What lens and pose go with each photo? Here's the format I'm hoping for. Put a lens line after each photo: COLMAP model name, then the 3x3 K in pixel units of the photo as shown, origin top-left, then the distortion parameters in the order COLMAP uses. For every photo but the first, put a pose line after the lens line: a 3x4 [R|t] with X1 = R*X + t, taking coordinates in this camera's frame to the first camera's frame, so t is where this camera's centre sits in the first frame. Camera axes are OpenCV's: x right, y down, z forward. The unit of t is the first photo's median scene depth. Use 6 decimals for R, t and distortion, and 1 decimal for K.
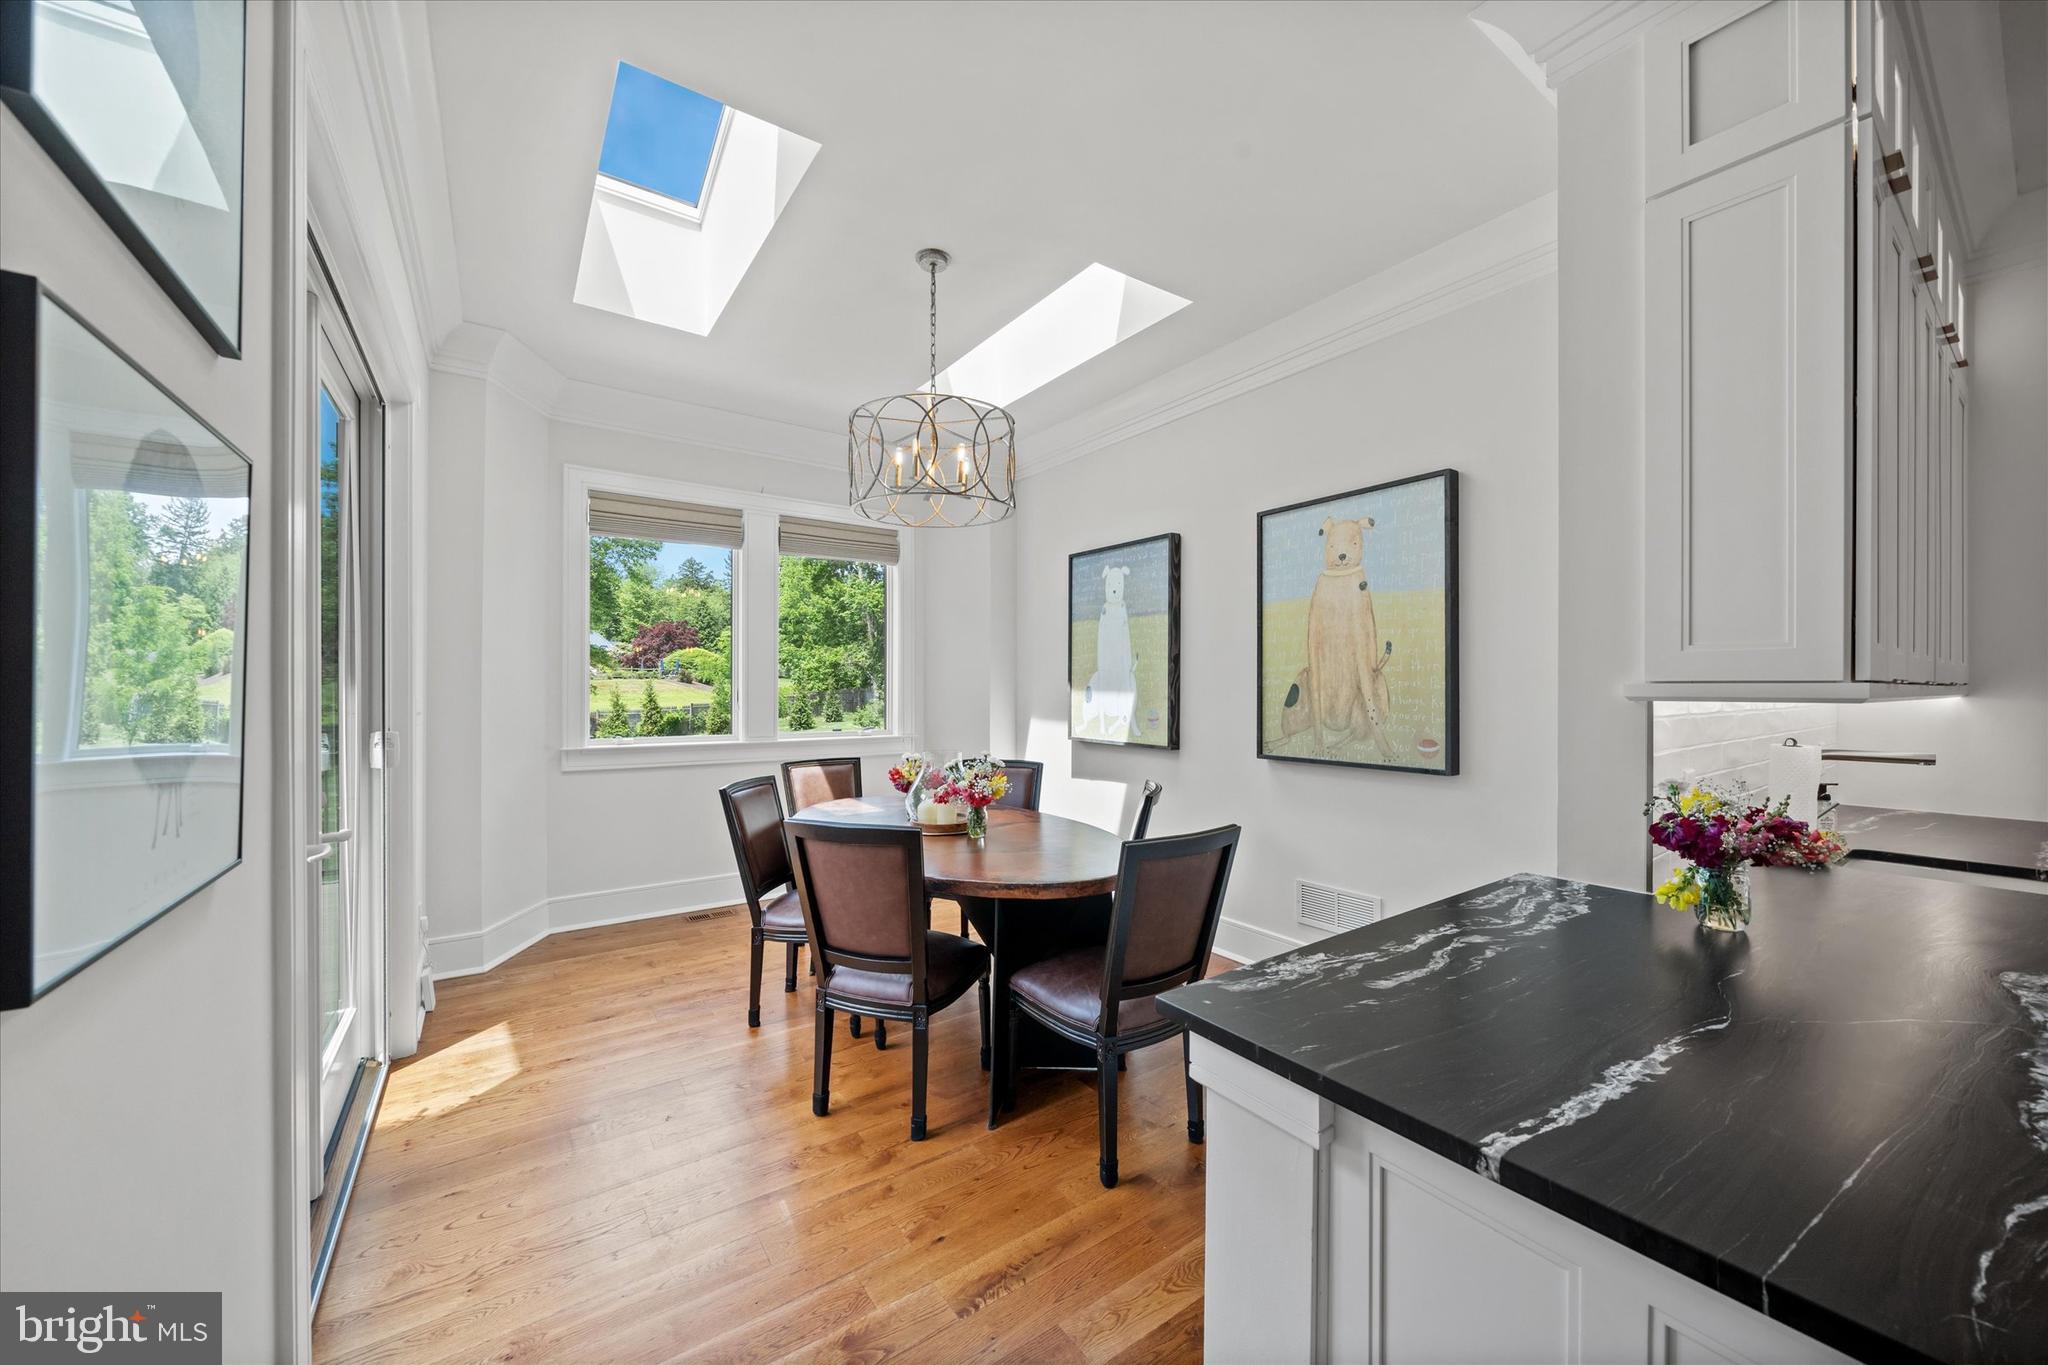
lens RADIAL K [[740.8, 0, 1024.2], [0, 740.8, 686.8], [0, 0, 1]] dist [-0.001075, -0.000027]
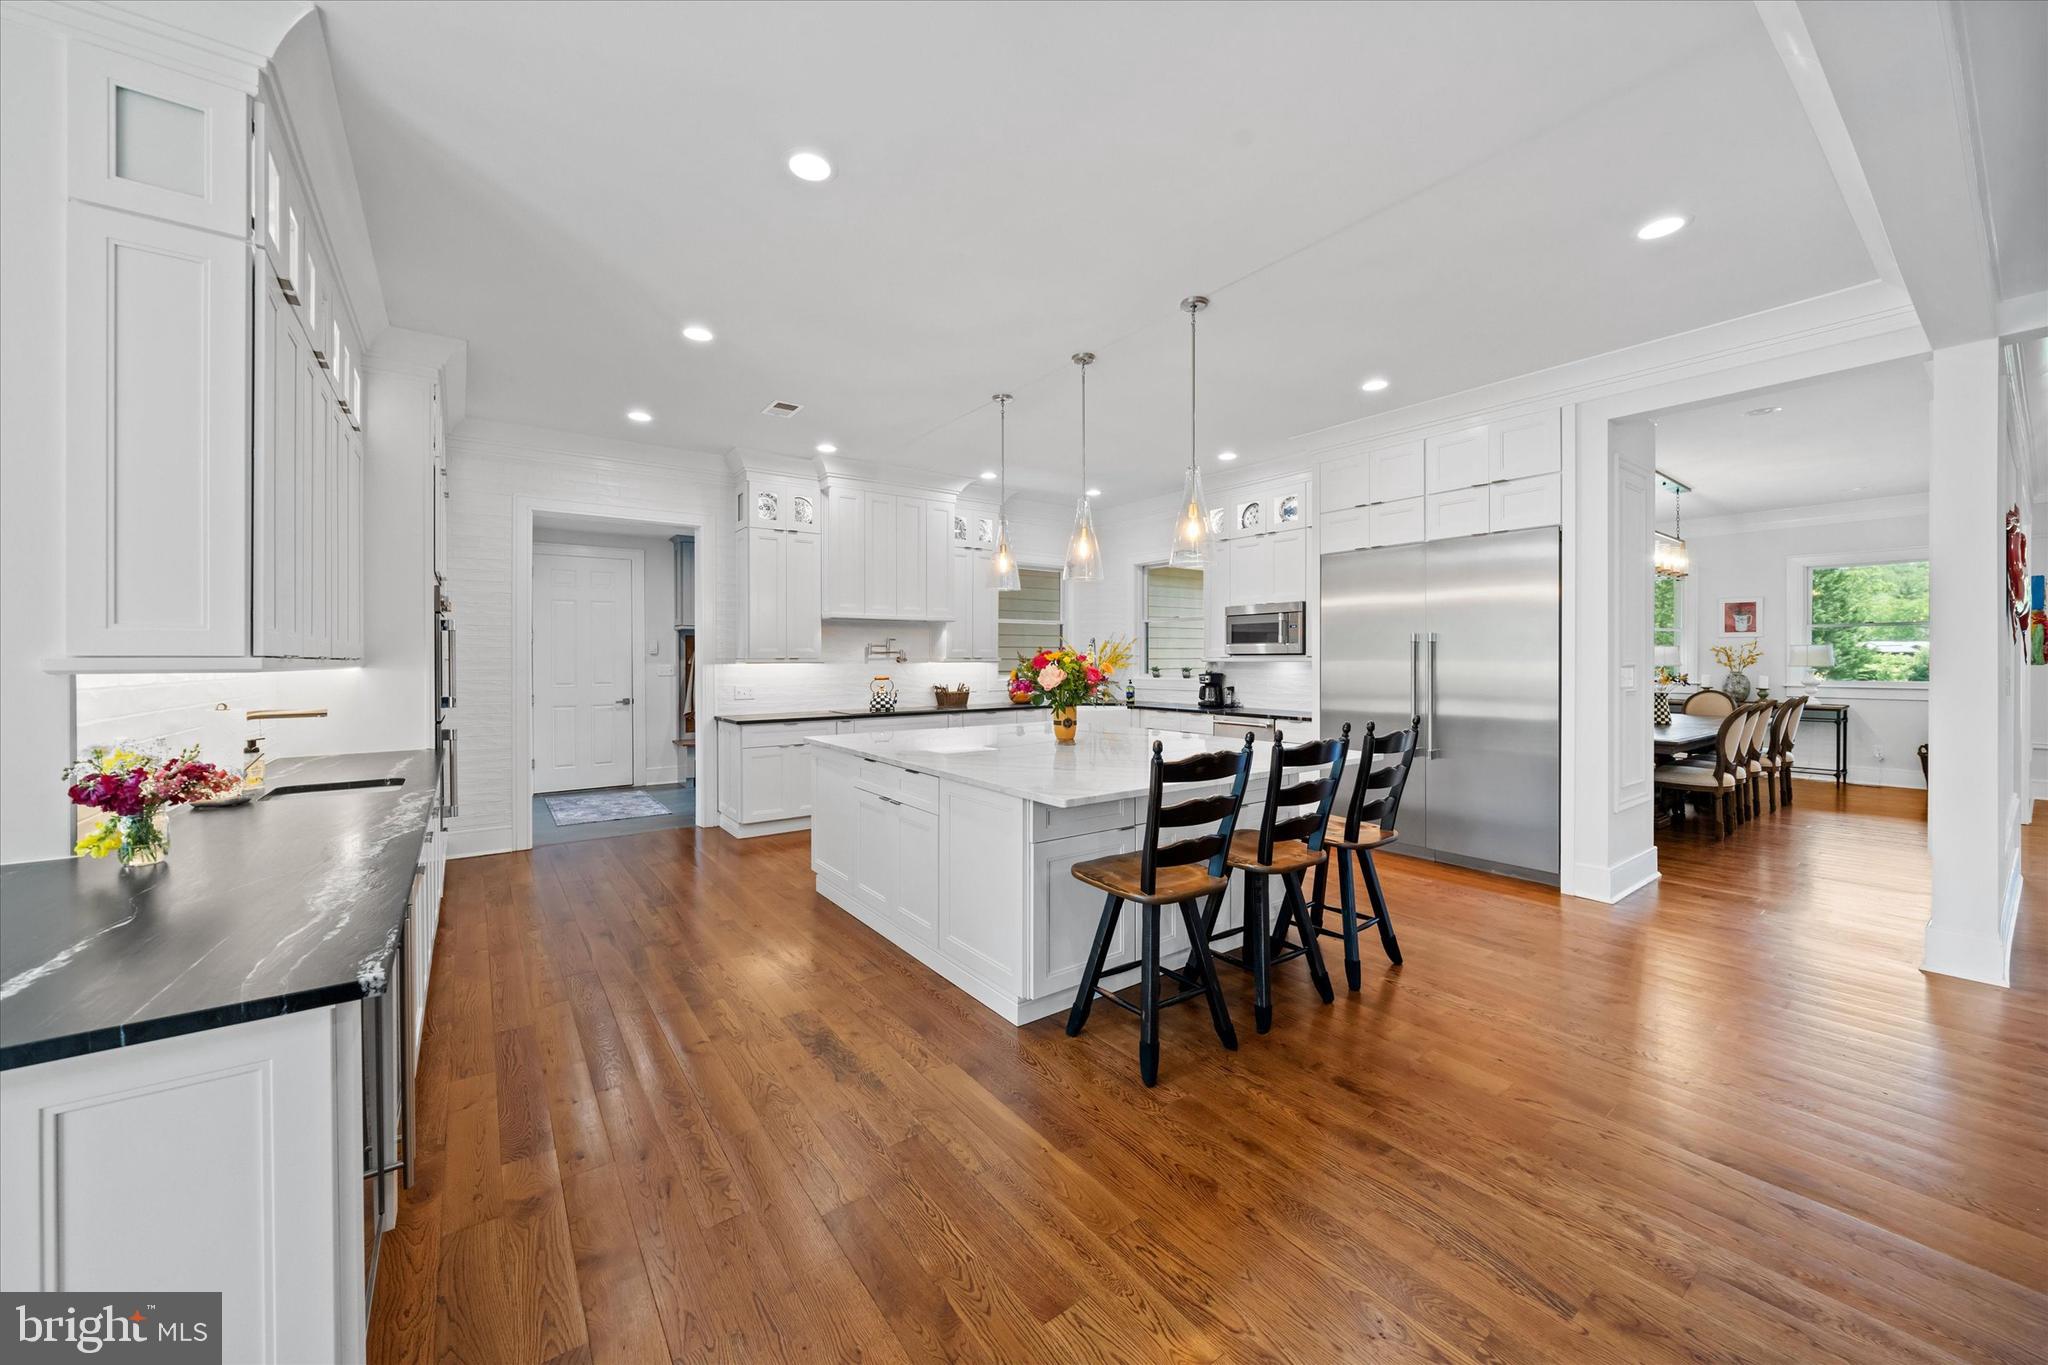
lens RADIAL K [[755.6, 0, 1016.3], [0, 755.6, 659.6], [0, 0, 1]] dist [-0.011437, -0.000039]
pose [[-0.008097, -0.002613, 0.999964, -0.259352], [0.006599, 0.999975, 0.002667, 0.004175], [-0.999945, 0.006620, -0.008080, -0.390254]]
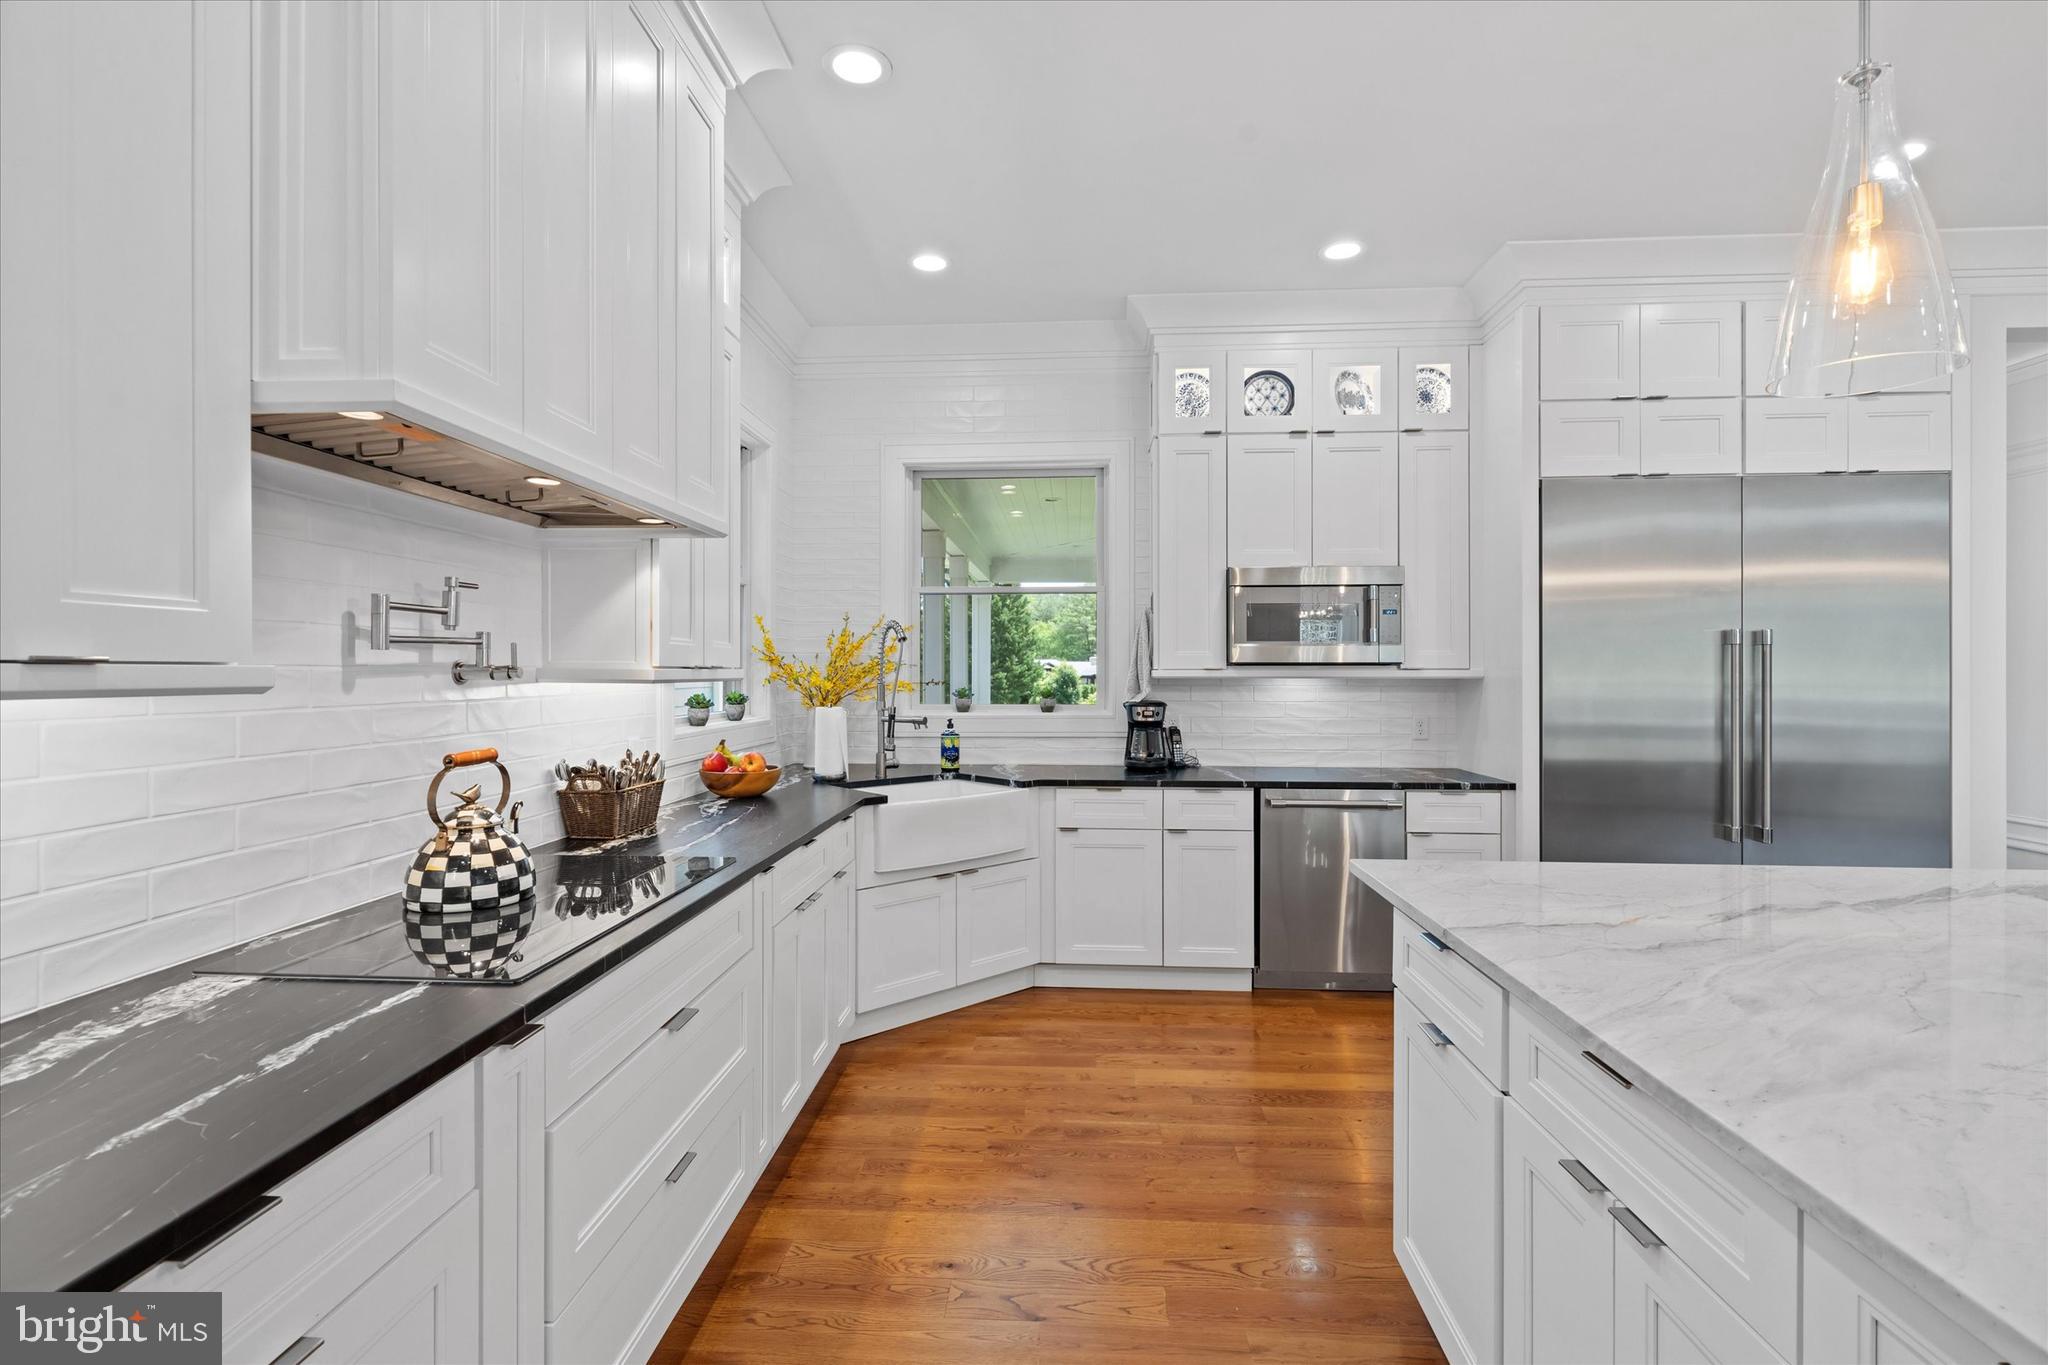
lens RADIAL K [[934.8, 0, 1023.0], [0, 934.8, 669.3], [0, 0, 1]] dist [0.000376, 0.000154]
pose [[-0.784117, -0.000658, 0.620612, 3.074973], [0.001086, 0.999996, 0.002433, 0.006041], [-0.620612, 0.002582, -0.784114, 0.908144]]
